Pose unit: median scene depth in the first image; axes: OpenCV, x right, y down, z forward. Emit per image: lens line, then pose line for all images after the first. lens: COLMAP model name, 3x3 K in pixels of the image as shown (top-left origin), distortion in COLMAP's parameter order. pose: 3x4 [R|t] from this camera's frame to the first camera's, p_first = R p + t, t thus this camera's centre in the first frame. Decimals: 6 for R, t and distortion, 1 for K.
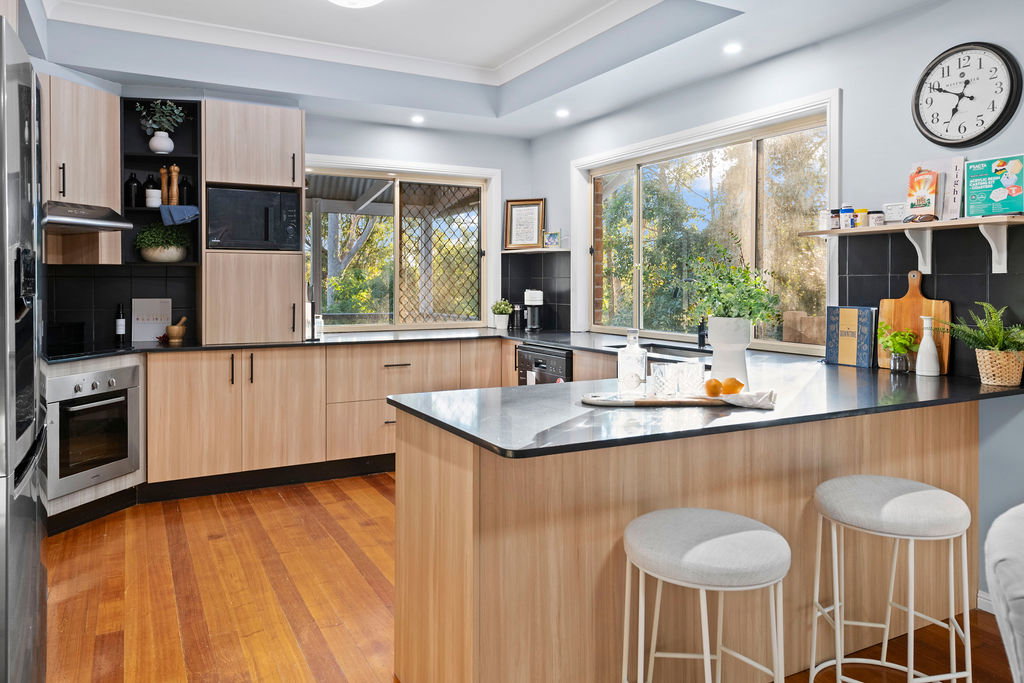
lens RADIAL K [[705.0, 0, 511.5], [0, 705.0, 286.5], [0, 0, 1]] dist [0.001665, 0.001458]
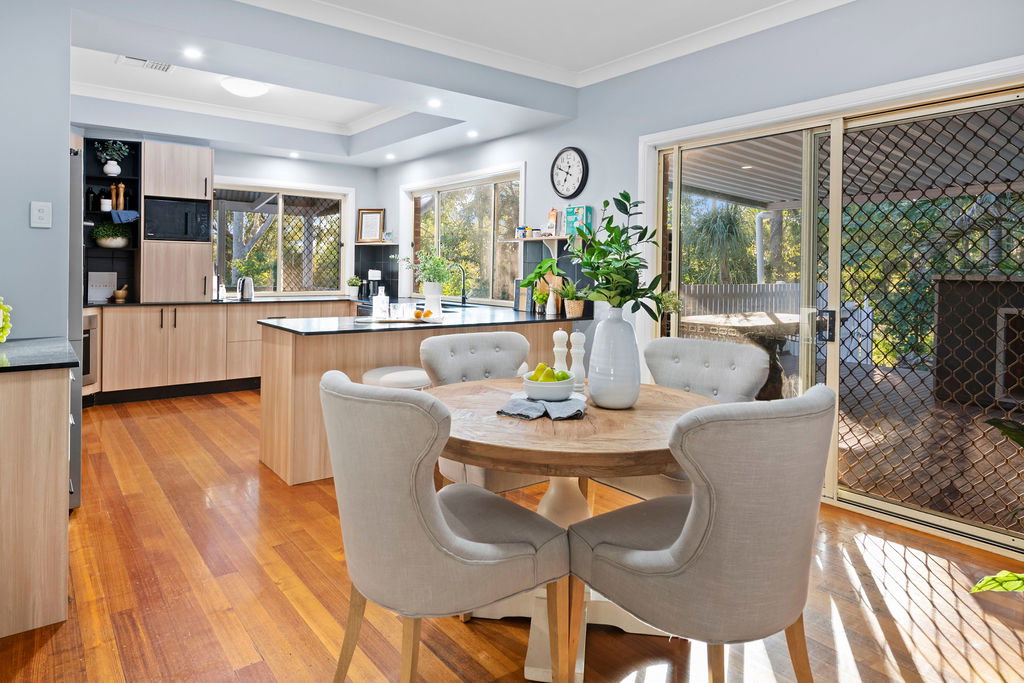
lens RADIAL K [[612.7, 0, 510.7], [0, 612.7, 272.1], [0, 0, 1]] dist [-0.000228, -0.000666]
pose [[0.985542, 0.012137, 0.168997, 0.119234], [-0.012633, 0.999918, 0.001860, 0.004249], [-0.168961, -0.003968, 0.985615, -0.418218]]
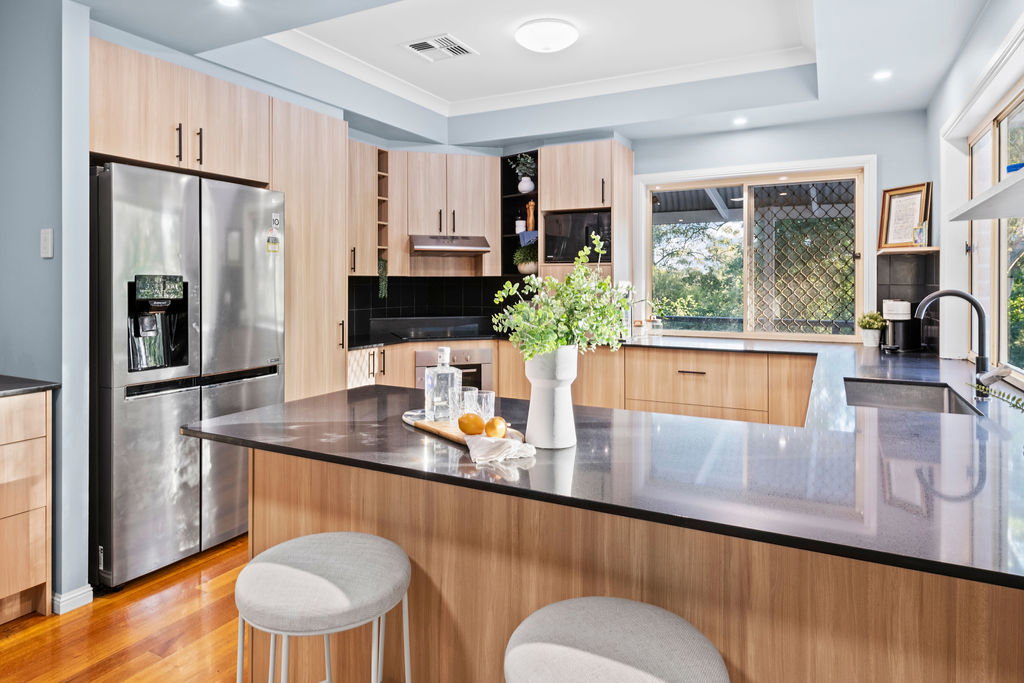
lens RADIAL K [[623.6, 0, 509.5], [0, 623.6, 286.4], [0, 0, 1]] dist [0.001087, 0.000094]
pose [[0.555436, 0.004677, -0.831546, 0.462818], [-0.005164, 0.999984, 0.002175, -0.012903], [0.831543, 0.003086, 0.555452, 0.303899]]
